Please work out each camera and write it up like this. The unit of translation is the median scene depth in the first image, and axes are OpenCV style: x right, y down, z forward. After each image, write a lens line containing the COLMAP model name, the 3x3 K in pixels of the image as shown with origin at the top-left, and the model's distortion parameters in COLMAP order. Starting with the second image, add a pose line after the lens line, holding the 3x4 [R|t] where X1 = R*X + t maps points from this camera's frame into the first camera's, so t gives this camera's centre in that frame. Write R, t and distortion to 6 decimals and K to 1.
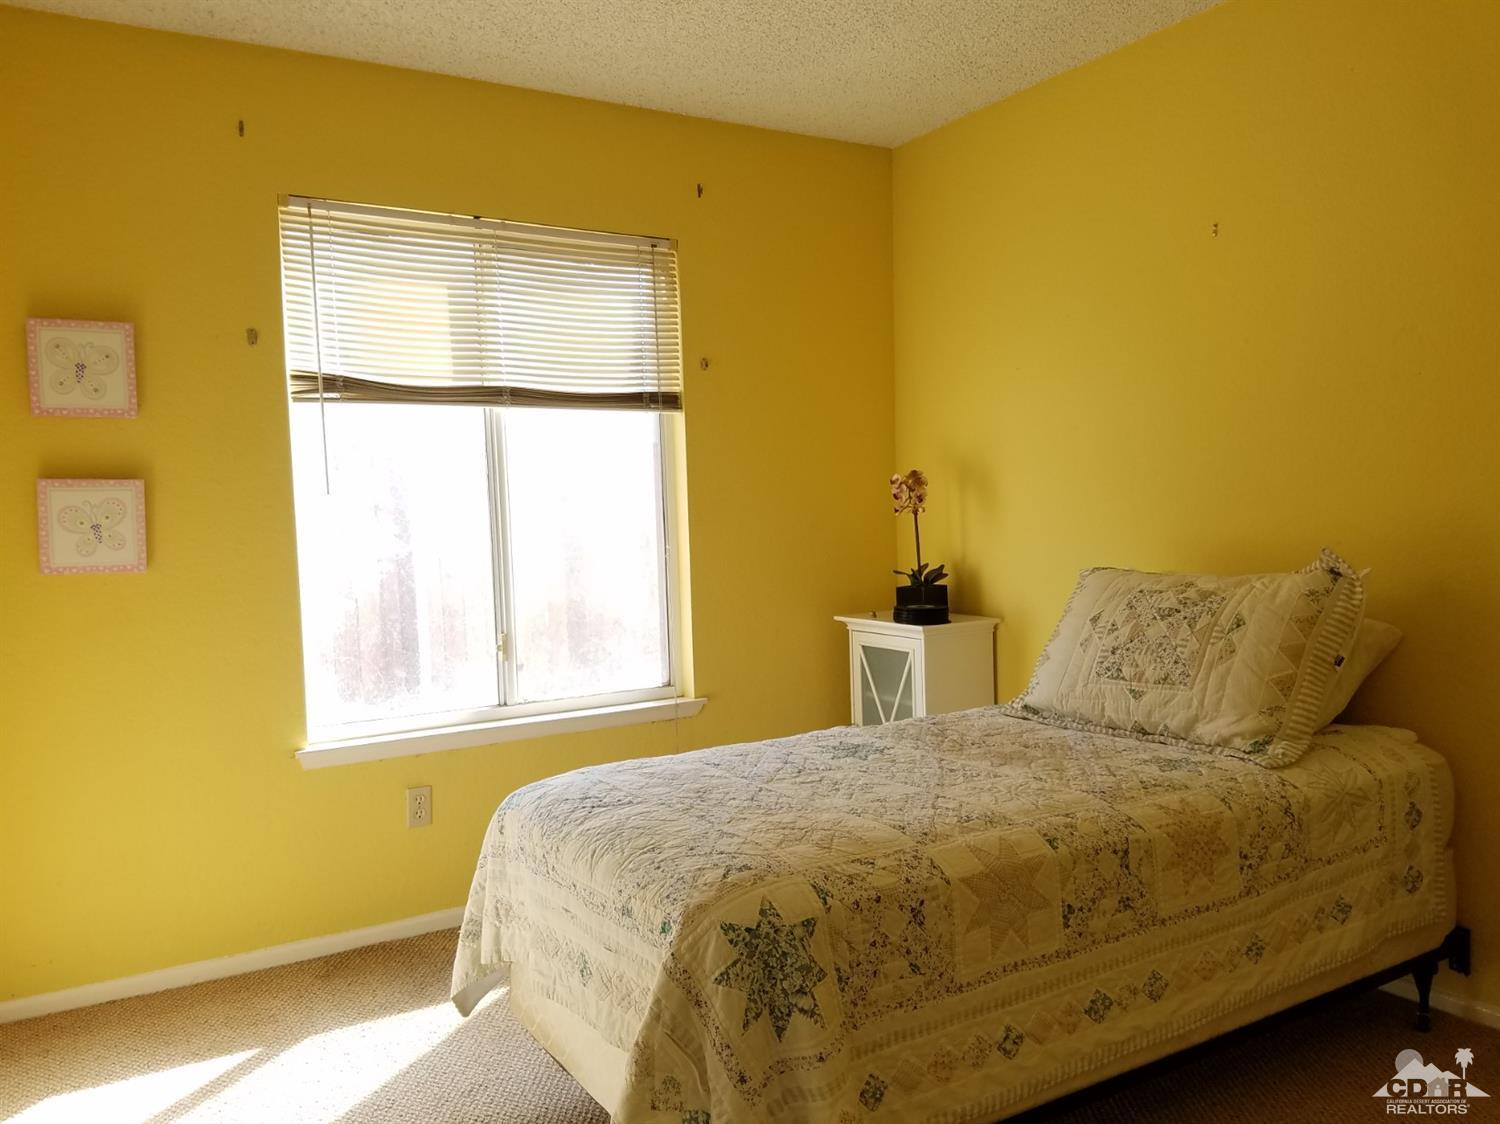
lens RADIAL K [[1155.4, 0, 744.8], [0, 1155.4, 545.6], [0, 0, 1]] dist [0.183170, -0.290398]
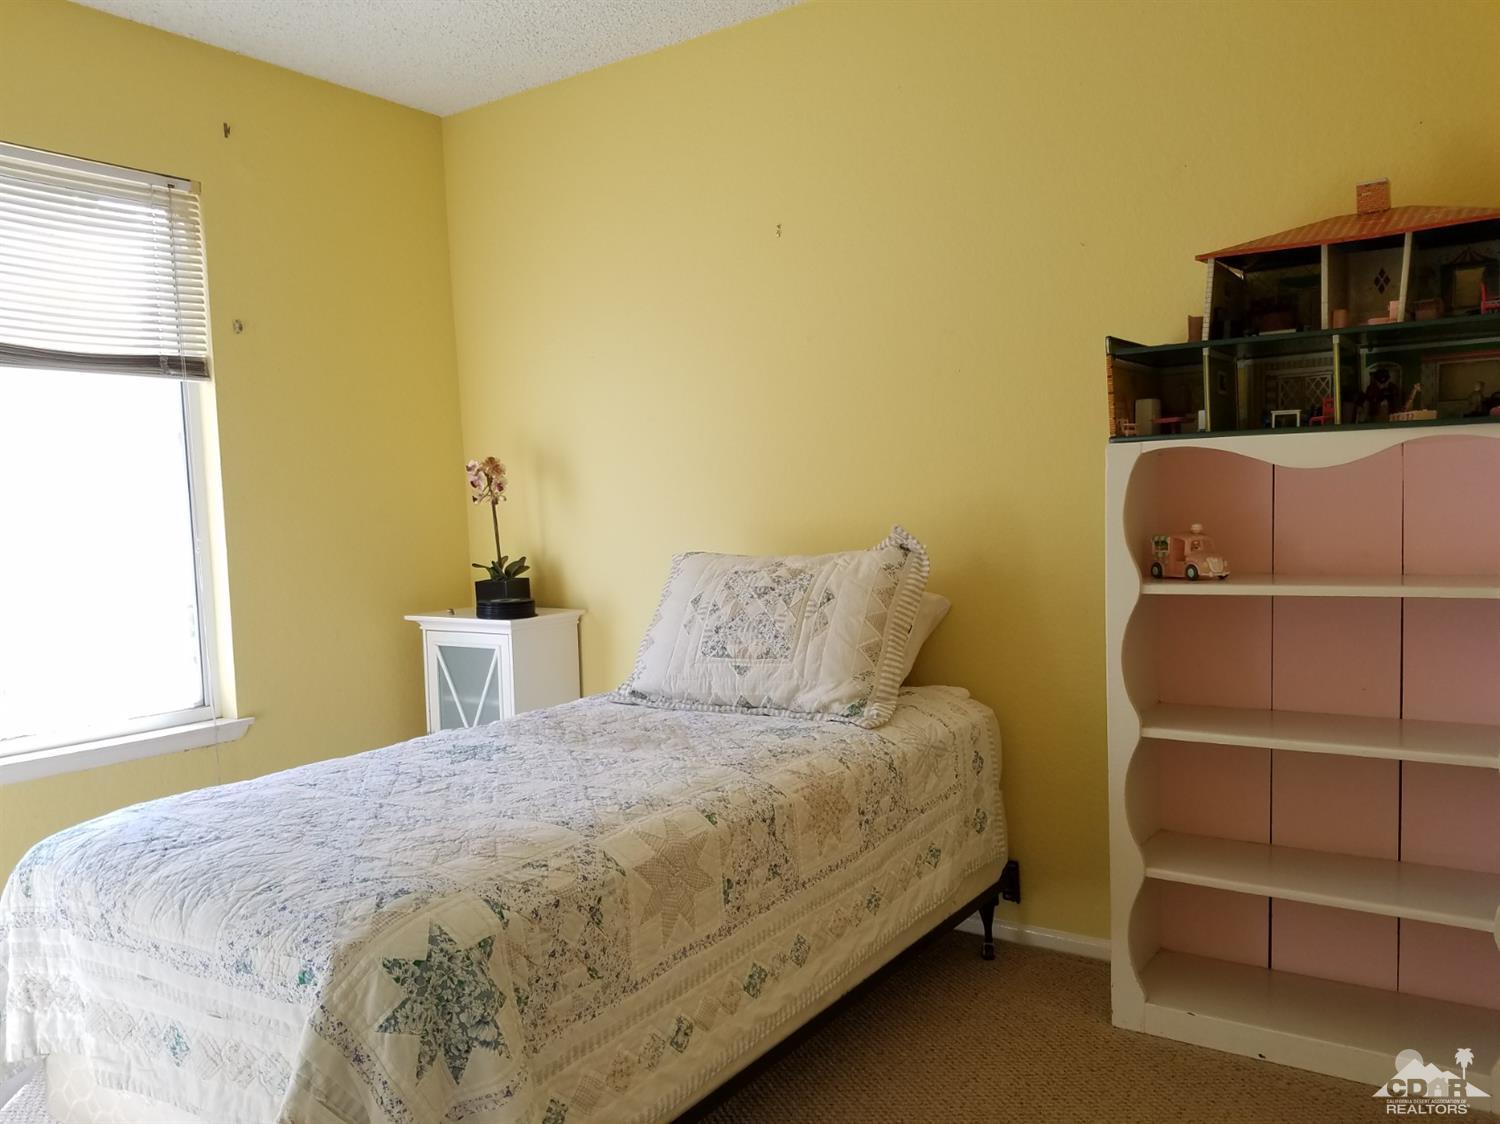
lens RADIAL K [[1155.4, 0, 729.2], [0, 1155.4, 549.8], [0, 0, 1]] dist [0.183170, -0.290398]
pose [[0.915542, -0.017858, 0.401825, -0.088919], [0.020161, 0.999796, -0.001503, 0.024260], [-0.401716, 0.009477, 0.915715, 0.084981]]
